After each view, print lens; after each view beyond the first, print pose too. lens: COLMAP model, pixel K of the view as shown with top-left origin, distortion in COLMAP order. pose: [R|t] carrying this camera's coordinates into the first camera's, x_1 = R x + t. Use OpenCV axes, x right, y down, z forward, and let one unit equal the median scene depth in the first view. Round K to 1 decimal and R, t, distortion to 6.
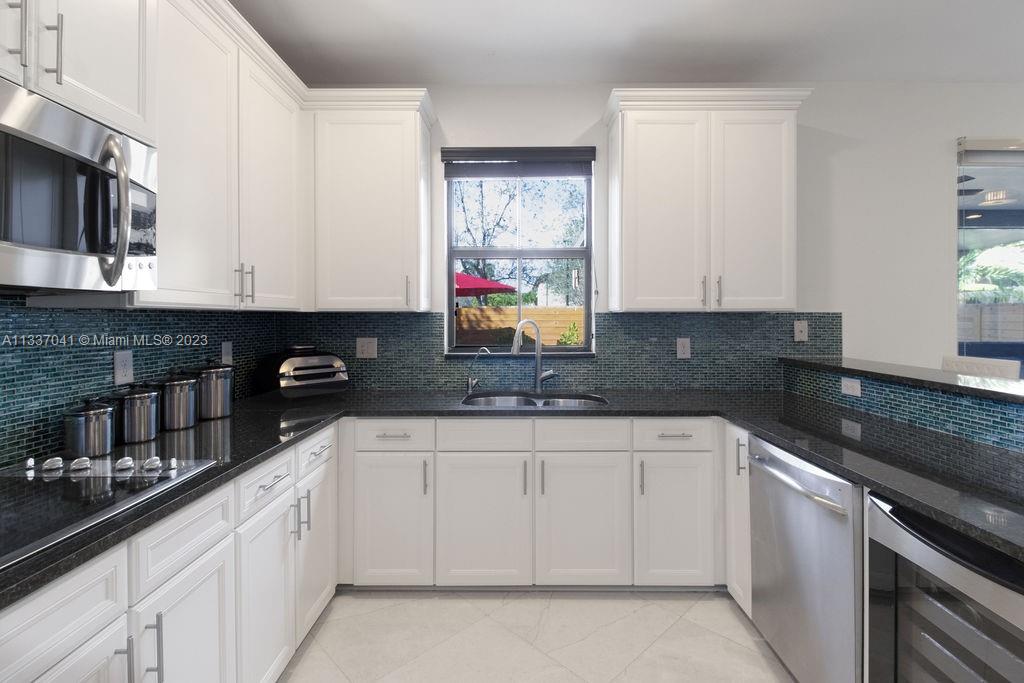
lens RADIAL K [[484.1, 0, 517.0], [0, 484.1, 317.4], [0, 0, 1]] dist [0.017860, -0.000440]
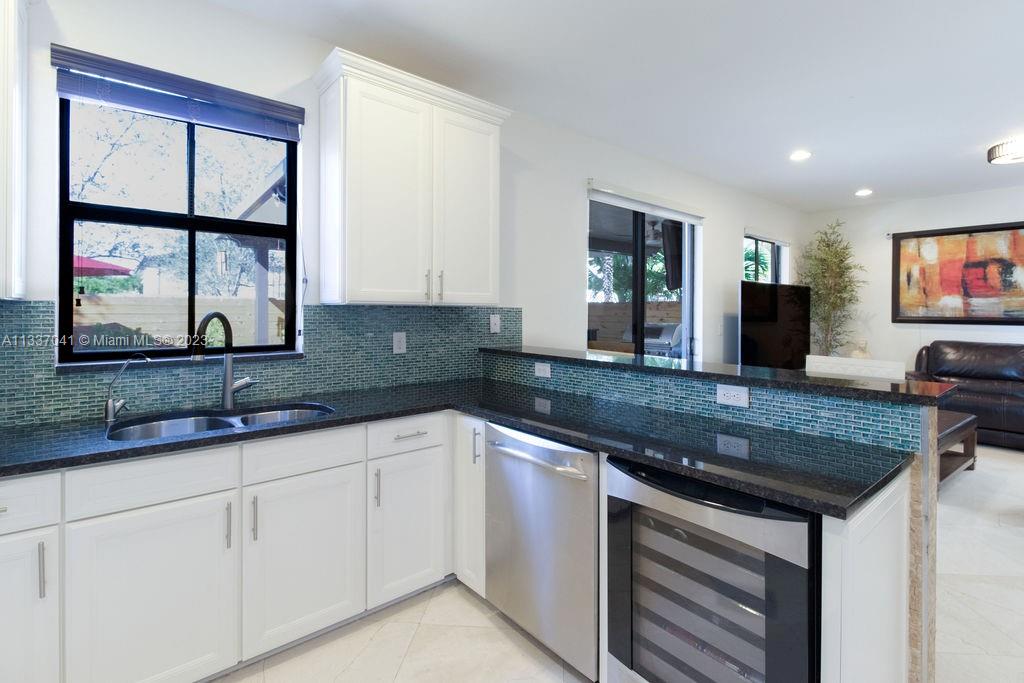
lens RADIAL K [[483.9, 0, 521.2], [0, 483.9, 312.3], [0, 0, 1]] dist [0.021676, -0.013242]
pose [[0.758900, 0.003379, 0.651198, -0.111661], [-0.006151, 0.999979, 0.001979, -0.000863], [-0.651178, -0.005507, 0.758905, 0.119151]]
